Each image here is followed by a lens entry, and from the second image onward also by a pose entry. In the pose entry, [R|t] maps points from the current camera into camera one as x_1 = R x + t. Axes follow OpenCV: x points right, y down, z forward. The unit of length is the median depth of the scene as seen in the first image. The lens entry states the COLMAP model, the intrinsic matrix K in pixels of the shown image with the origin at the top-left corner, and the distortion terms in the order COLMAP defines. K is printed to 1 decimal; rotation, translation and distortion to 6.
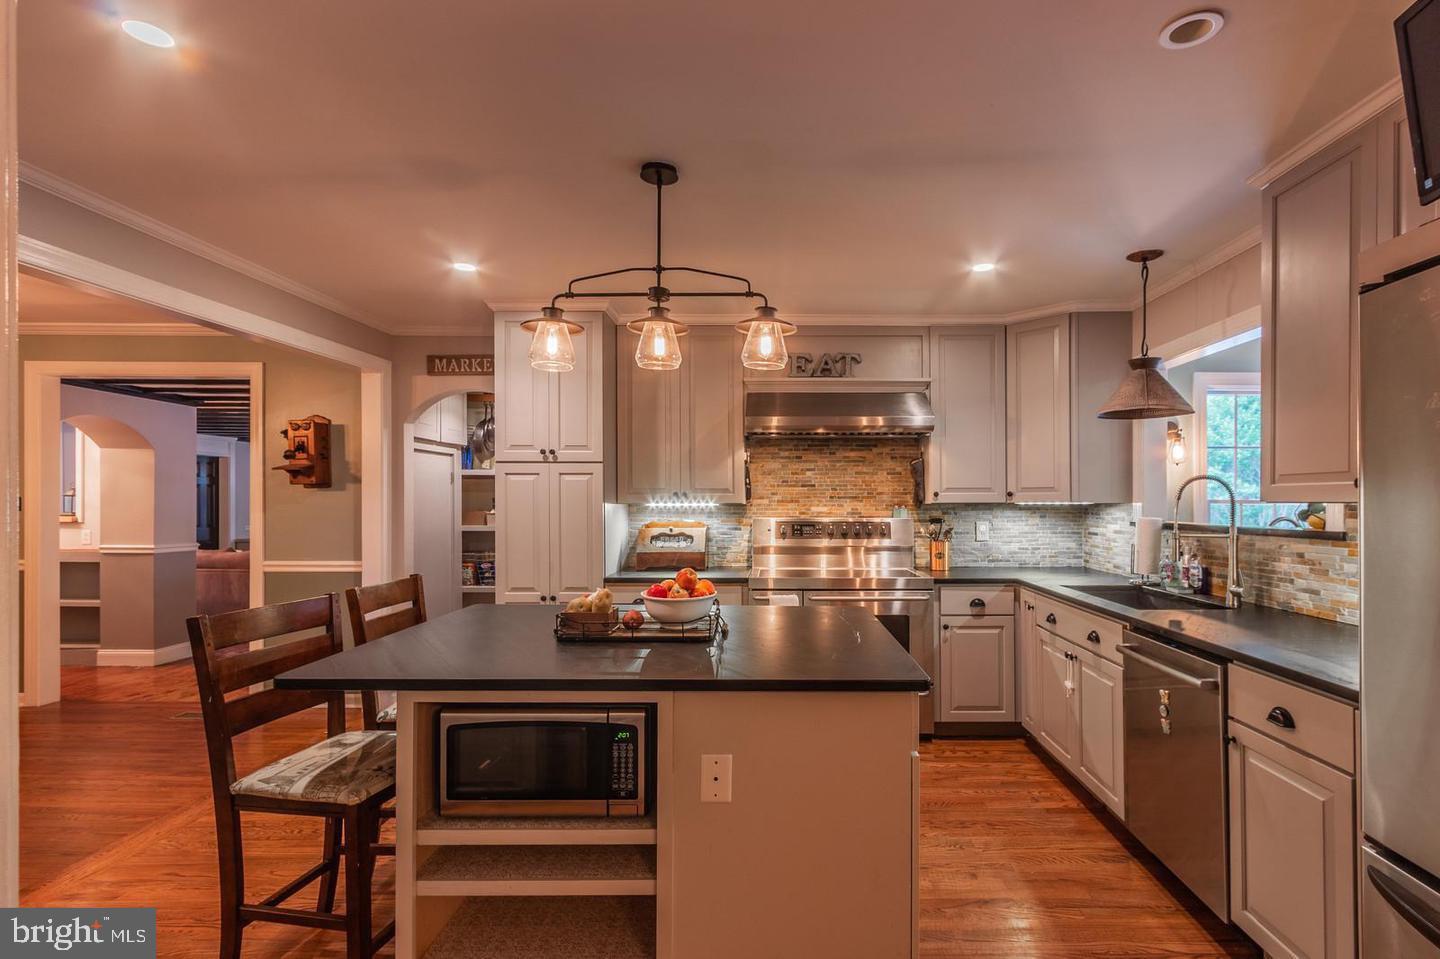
lens RADIAL K [[676.7, 0, 769.9], [0, 676.7, 503.8], [0, 0, 1]] dist [0.002211, 0.000791]
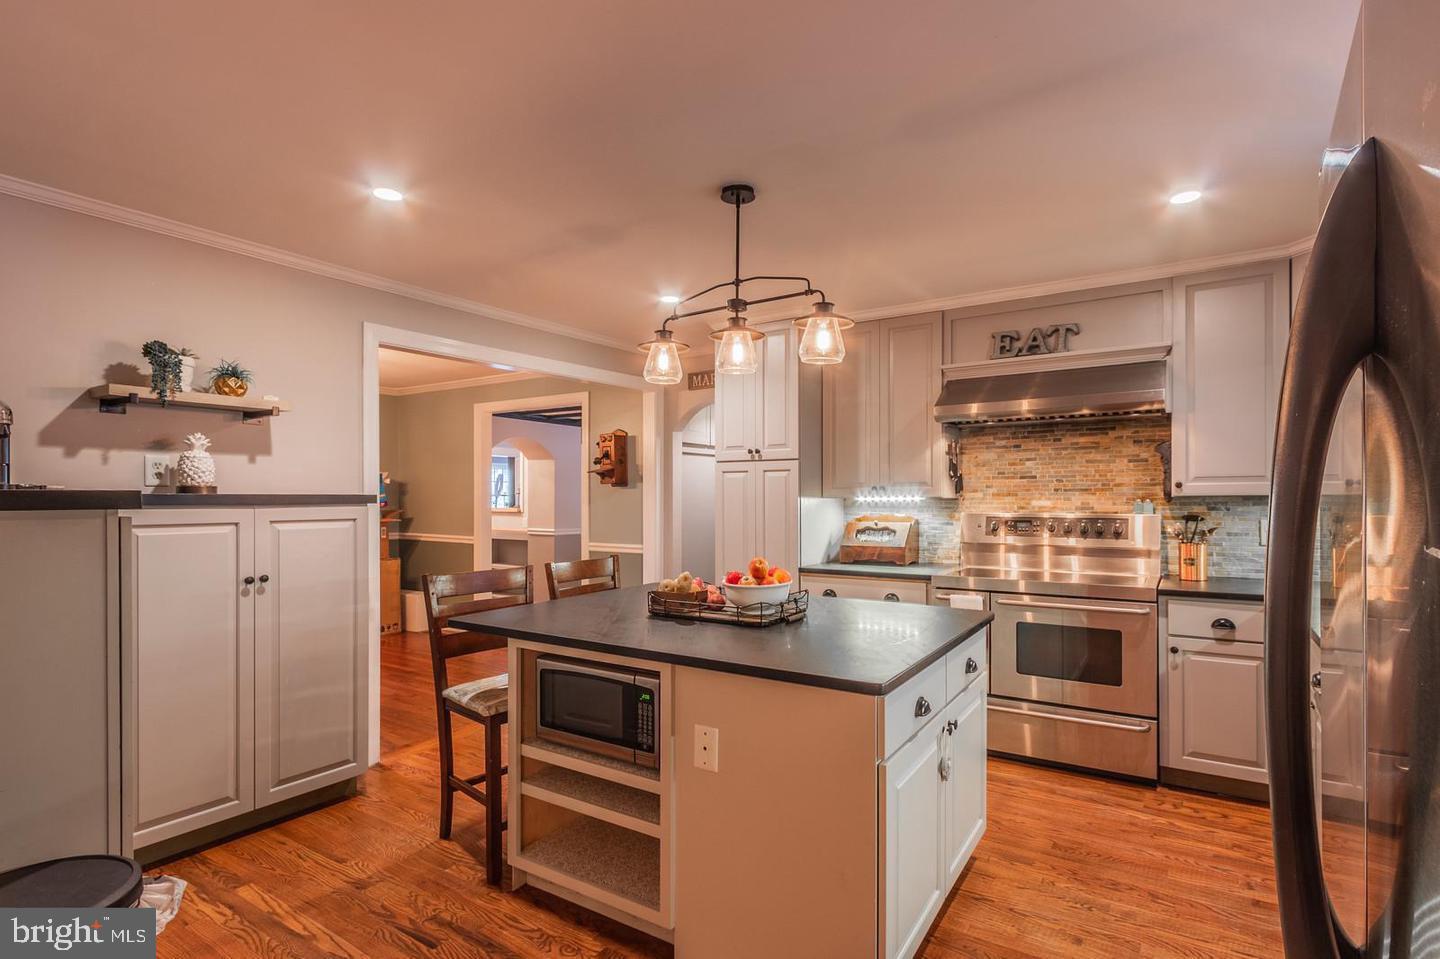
lens RADIAL K [[681.6, 0, 747.1], [0, 681.6, 499.3], [0, 0, 1]] dist [-0.000524, 0.000132]
pose [[0.849820, -0.001910, -0.527069, 0.239080], [0.002637, 0.999996, 0.000628, 0.001117], [0.527066, -0.001923, 0.849822, 0.042427]]
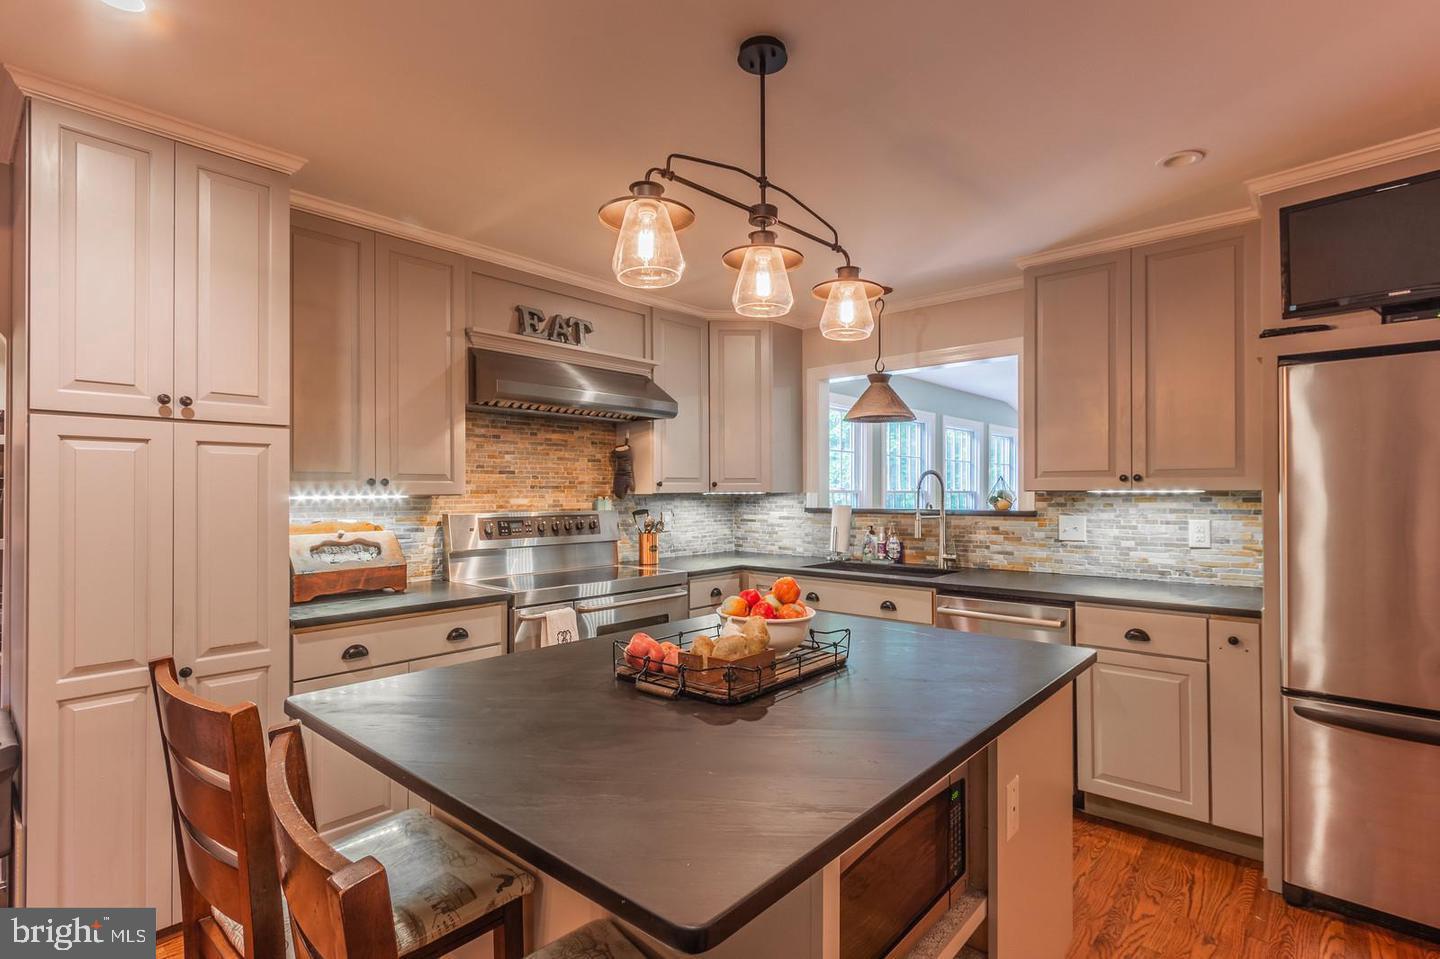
lens RADIAL K [[687.7, 0, 720.0], [0, 687.7, 479.5], [0, 0, 1]] dist [0.000597, 0.000371]
pose [[0.662946, 0.011261, 0.748582, -0.428264], [0.005847, 0.999778, -0.020218, -0.000296], [-0.748644, 0.017780, 0.662733, 0.299670]]
